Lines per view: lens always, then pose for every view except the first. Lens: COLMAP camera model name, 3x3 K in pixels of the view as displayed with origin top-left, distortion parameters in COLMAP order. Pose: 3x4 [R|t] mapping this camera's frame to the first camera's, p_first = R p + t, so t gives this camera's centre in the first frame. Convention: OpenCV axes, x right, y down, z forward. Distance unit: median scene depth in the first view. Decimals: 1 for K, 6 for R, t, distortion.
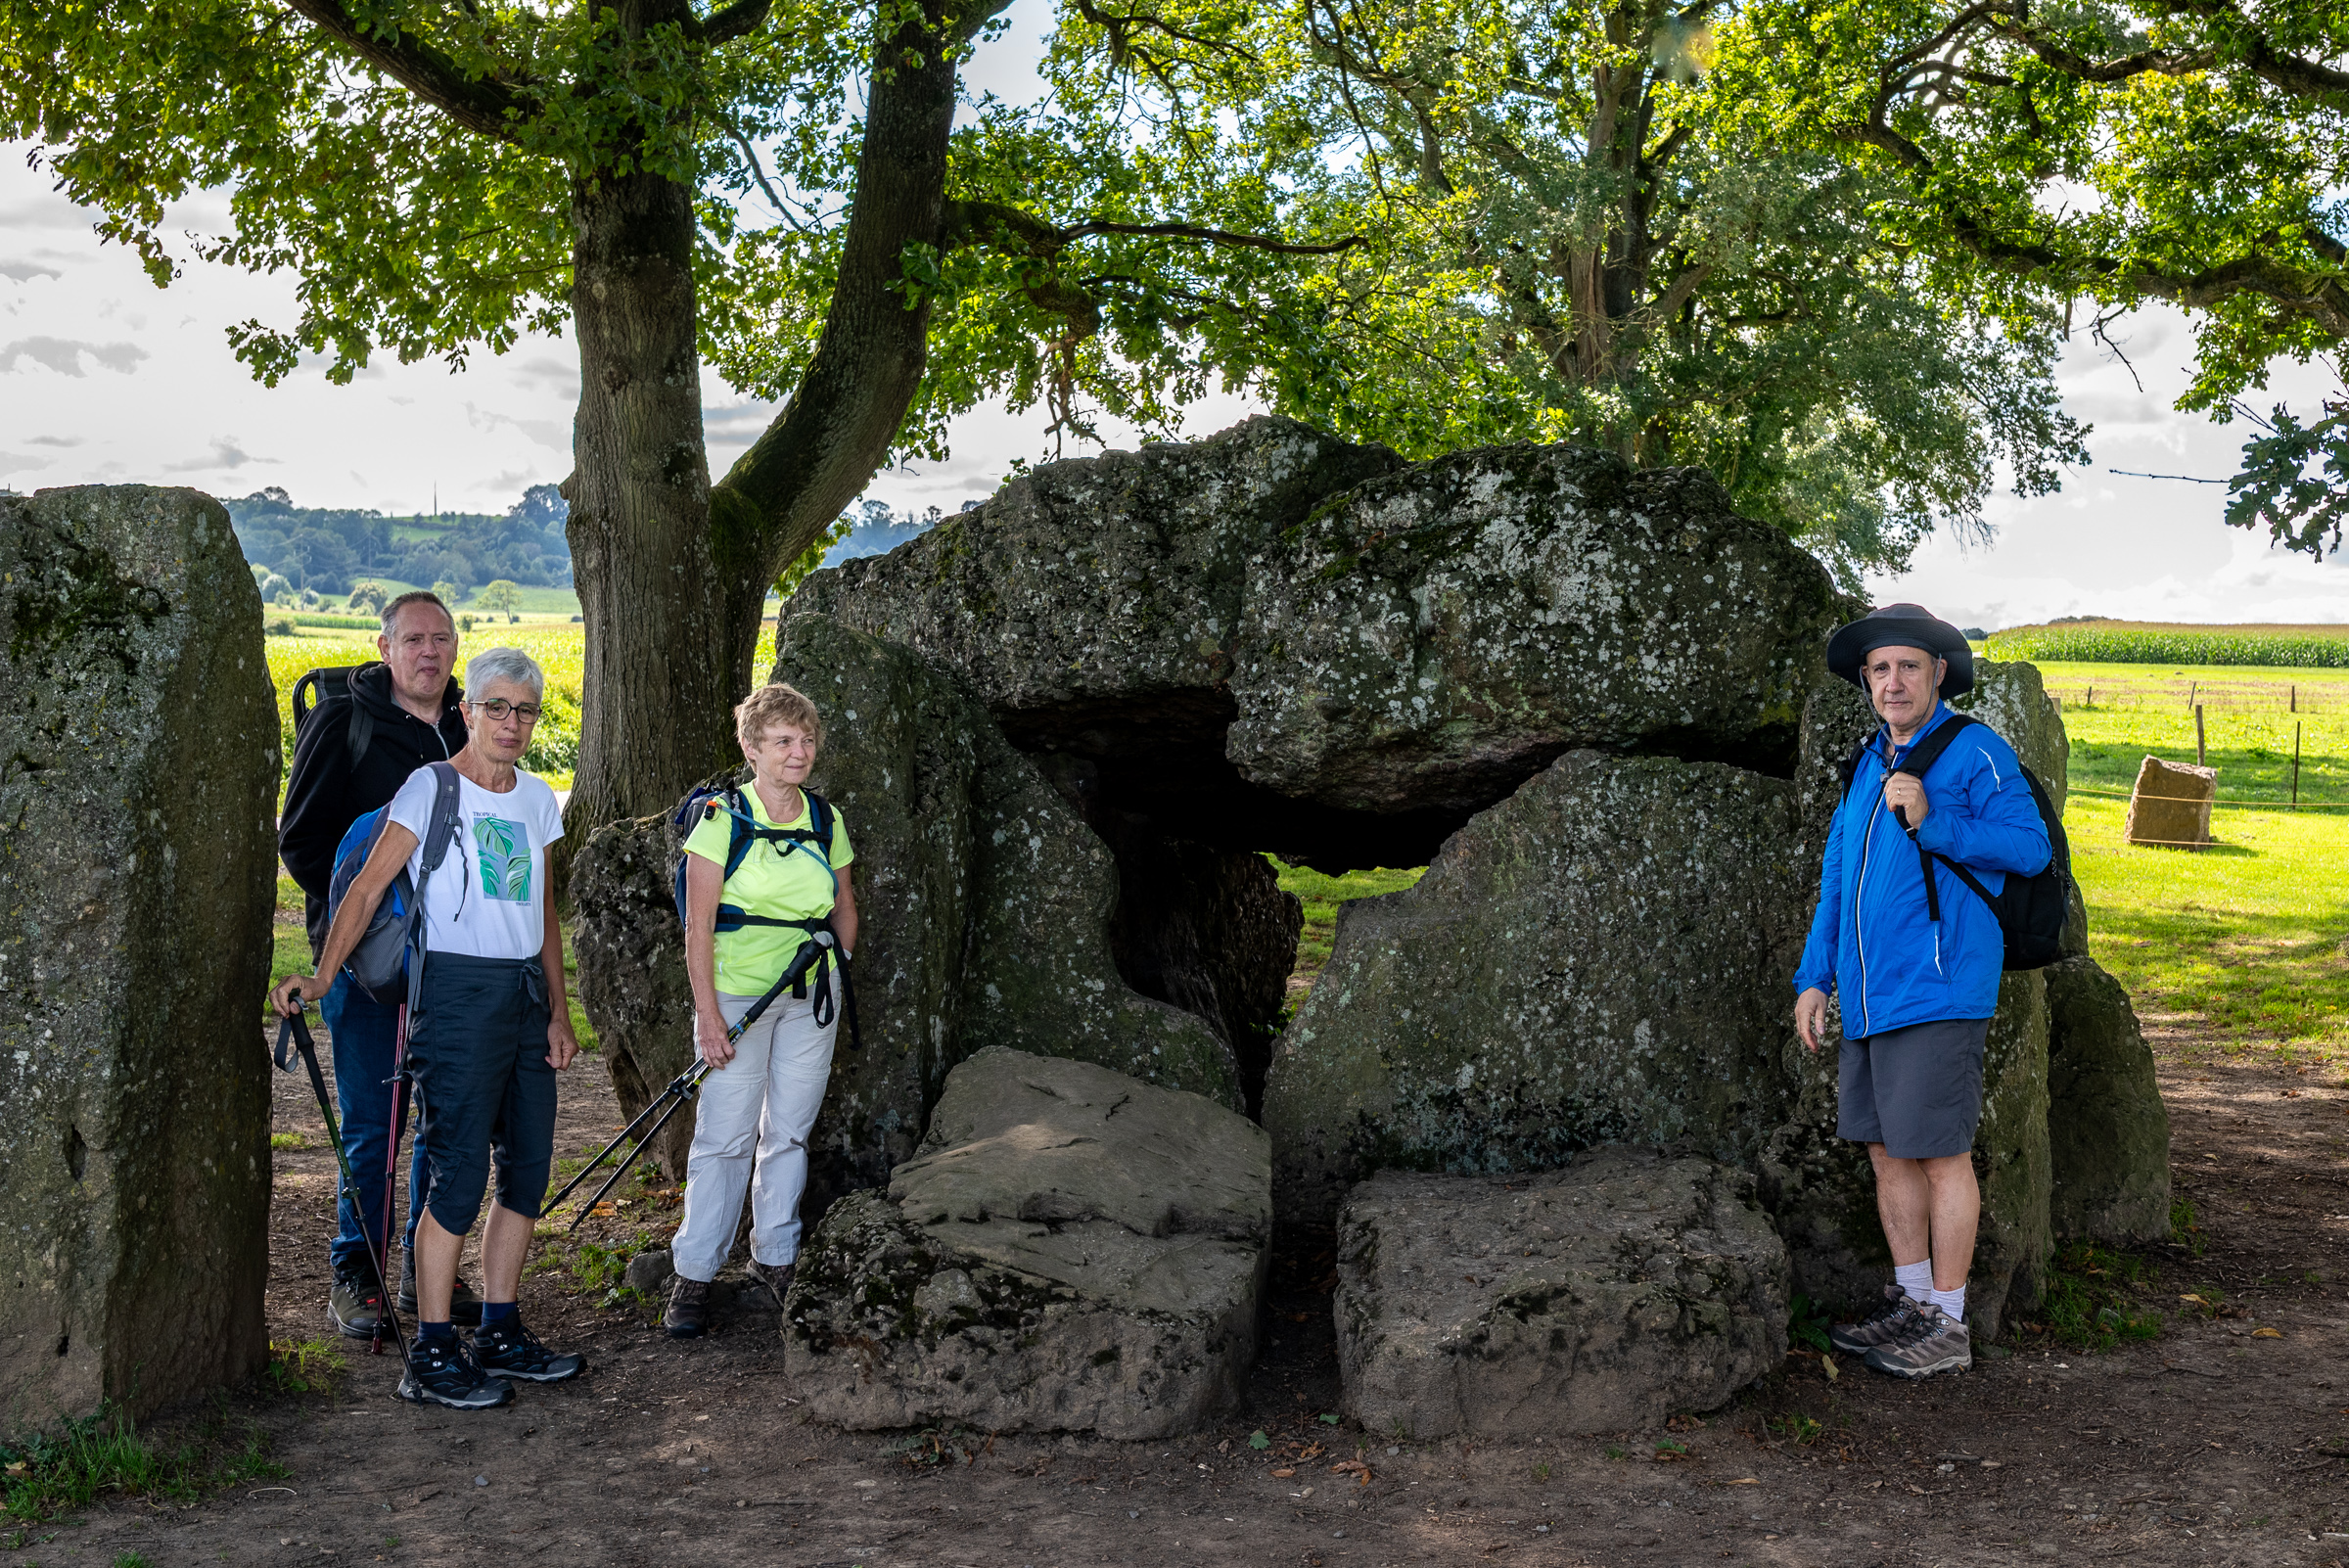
lens RADIAL K [[2656.9, 0, 1174.9], [0, 2656.9, 630.4], [0, 0, 1]] dist [0.001758, -0.003181]
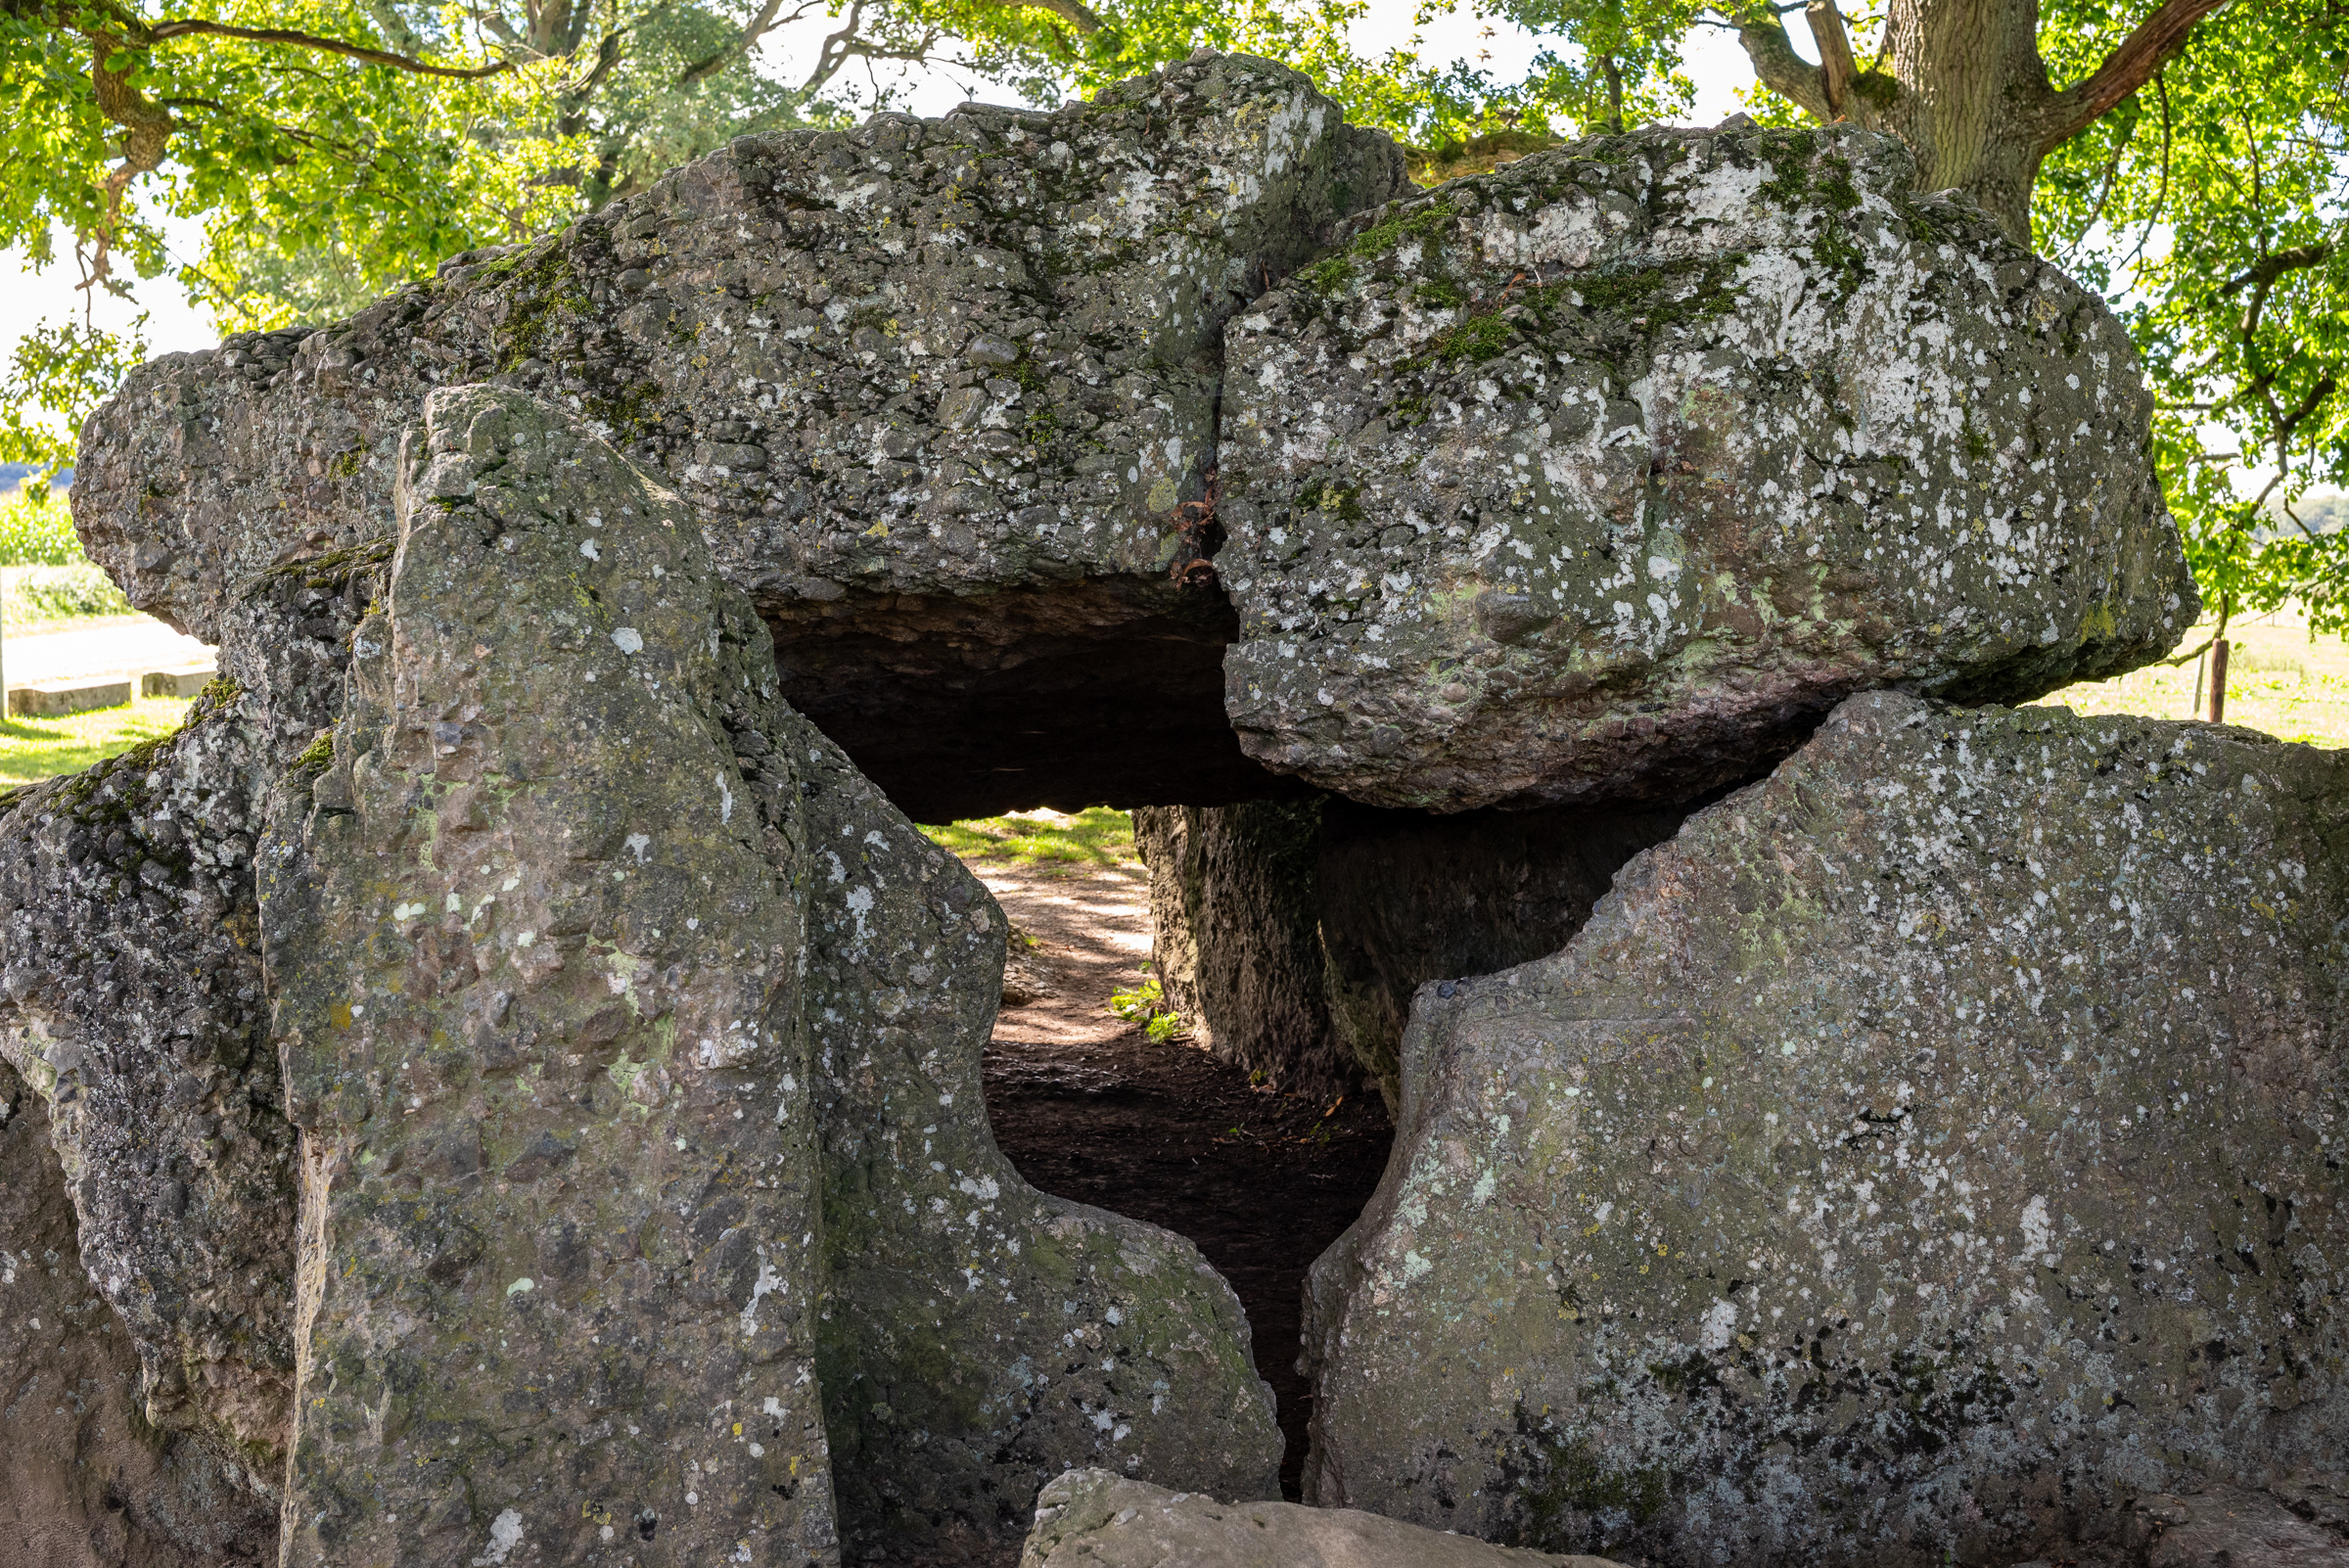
lens RADIAL K [[2656.9, 0, 1174.9], [0, 2656.9, 630.4], [0, 0, 1]] dist [0.001758, -0.003181]
pose [[0.937891, -0.003875, 0.346909, -0.168127], [-0.010049, 0.999215, 0.038330, 0.013243], [-0.346785, -0.039435, 0.937115, 0.550021]]
